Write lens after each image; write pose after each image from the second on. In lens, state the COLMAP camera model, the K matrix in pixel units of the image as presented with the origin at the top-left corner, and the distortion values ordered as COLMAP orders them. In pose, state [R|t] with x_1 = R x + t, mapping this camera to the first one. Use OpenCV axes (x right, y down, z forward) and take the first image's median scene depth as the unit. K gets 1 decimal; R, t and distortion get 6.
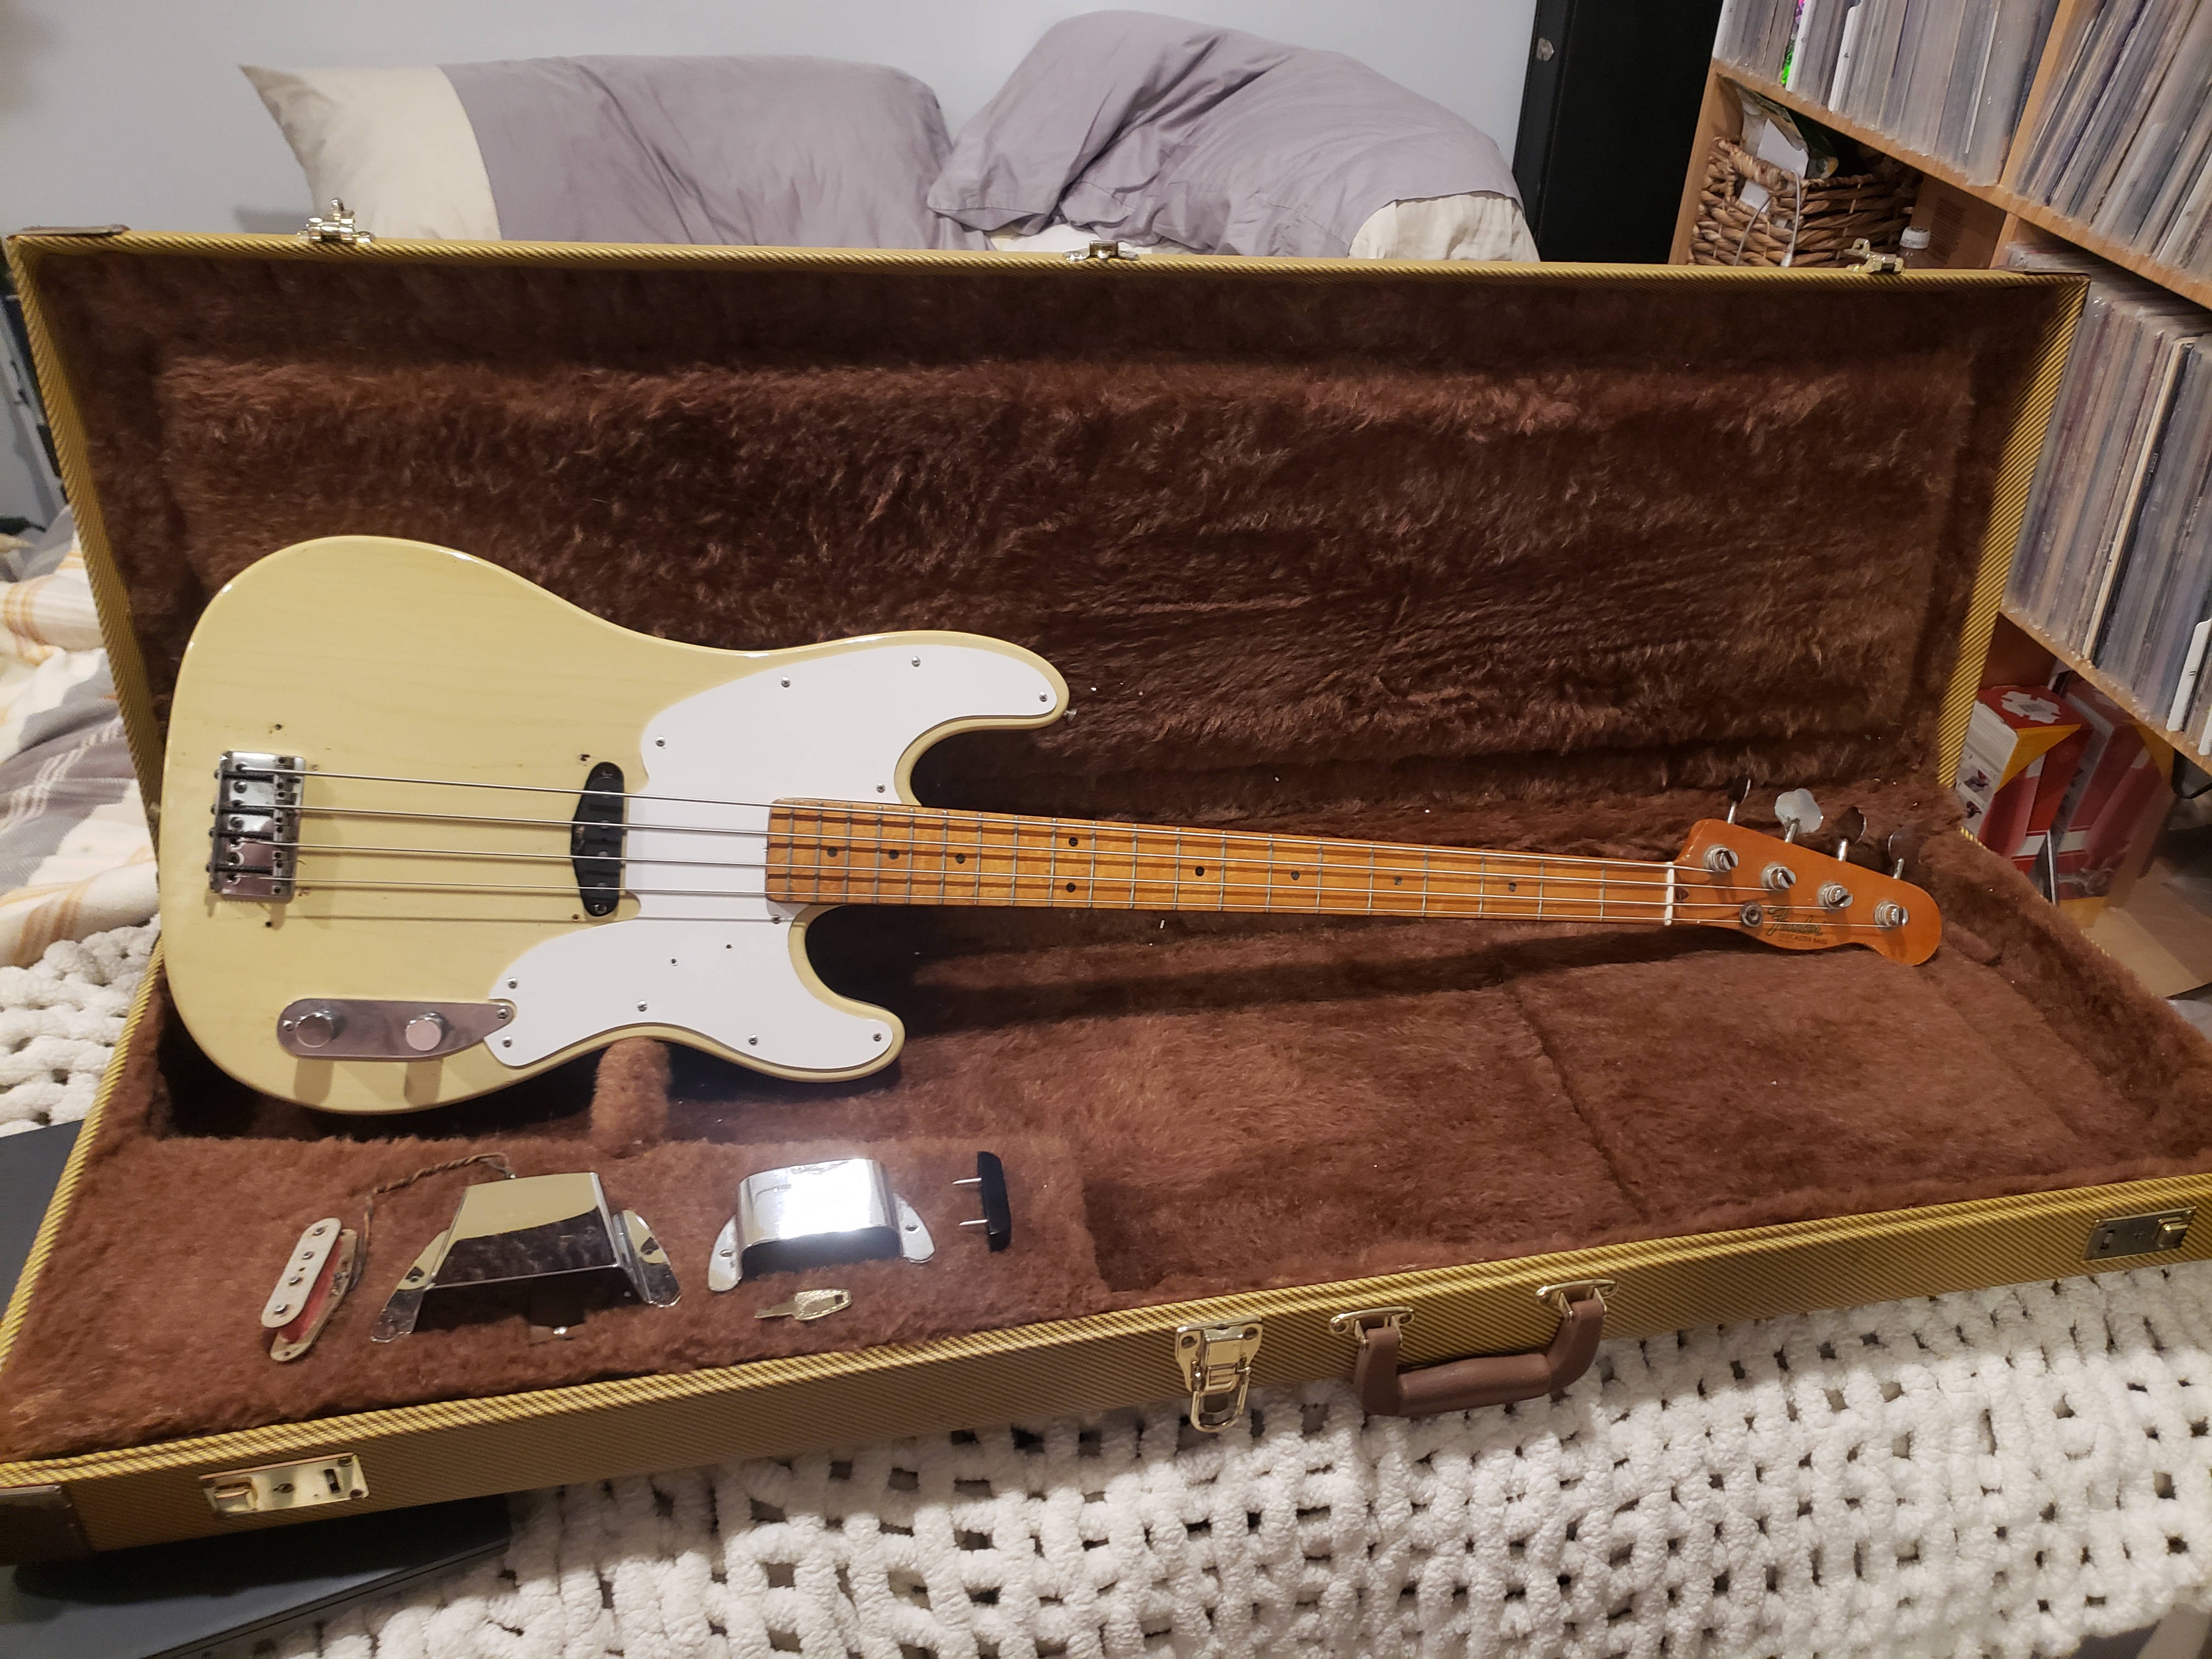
lens RADIAL K [[1637.3, 0, 1224.5], [0, 1637.3, 846.0], [0, 0, 1]] dist [0.023199, -0.006262]
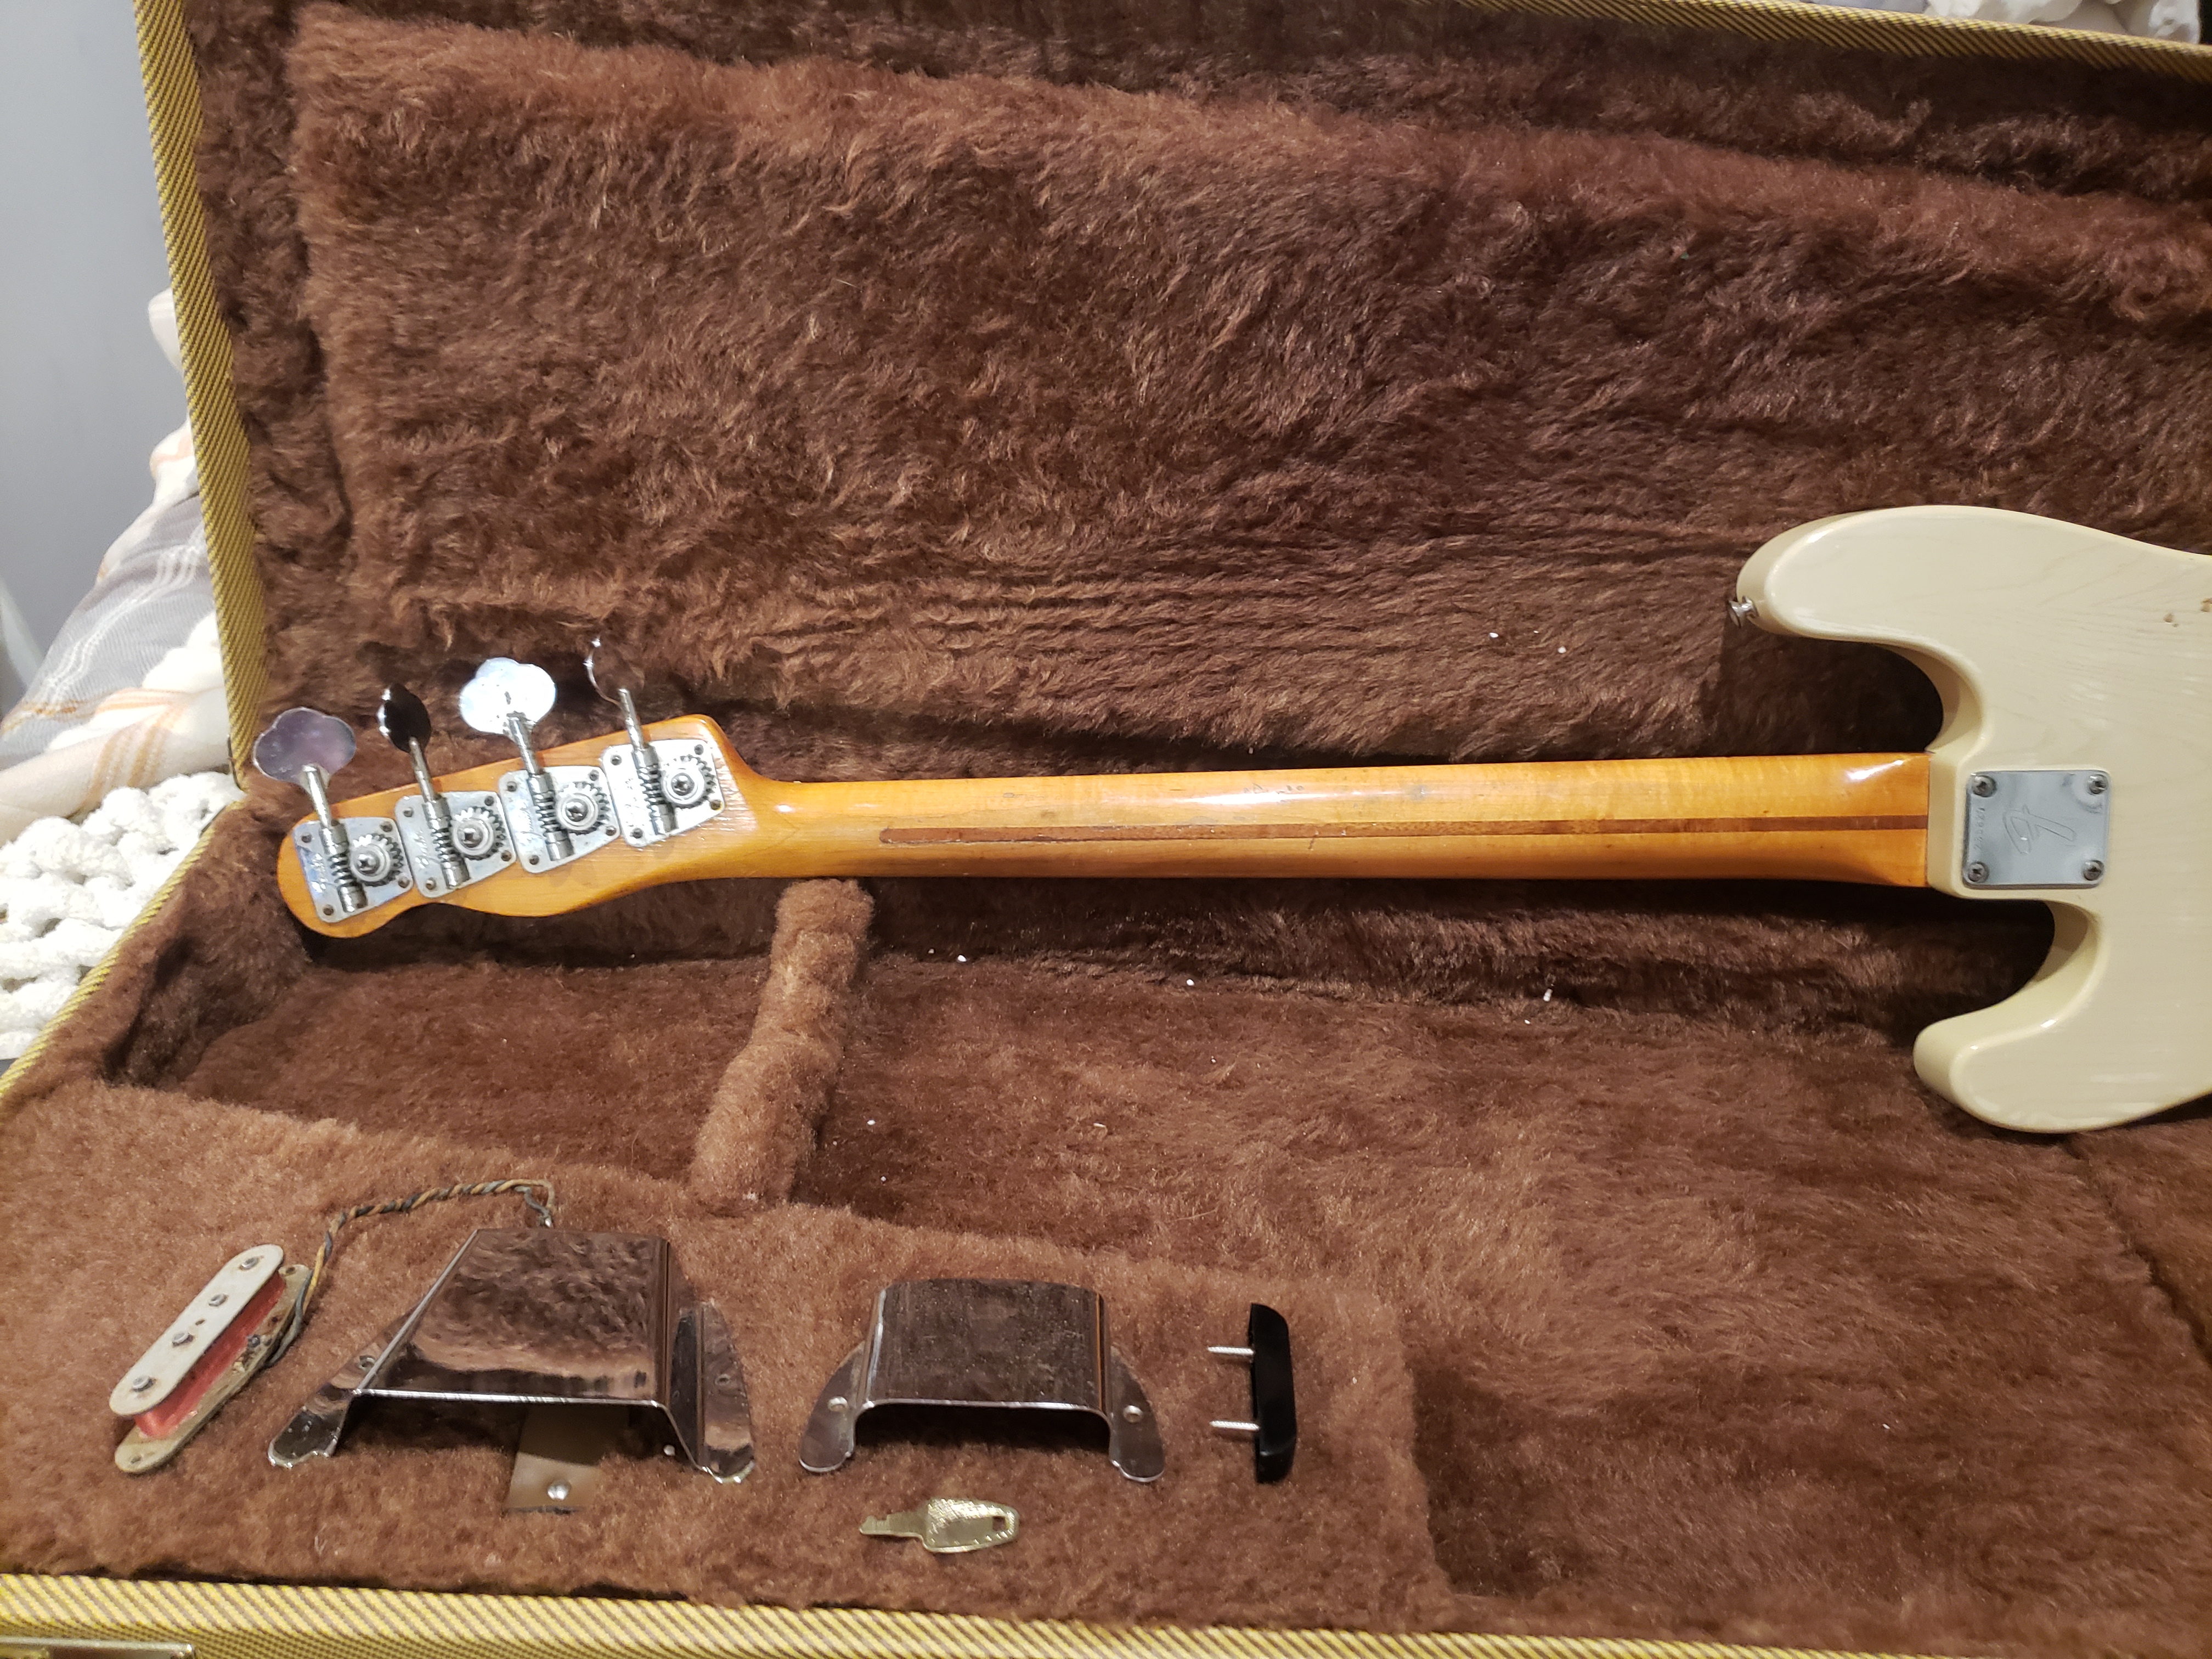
lens RADIAL K [[1644.3, 0, 1226.1], [0, 1644.3, 796.0], [0, 0, 1]] dist [0.016393, -0.001398]
pose [[0.978064, 0.114744, -0.173853, -0.068993], [-0.130551, 0.988015, -0.082360, 0.047058], [0.162319, 0.103250, 0.981322, 0.341557]]
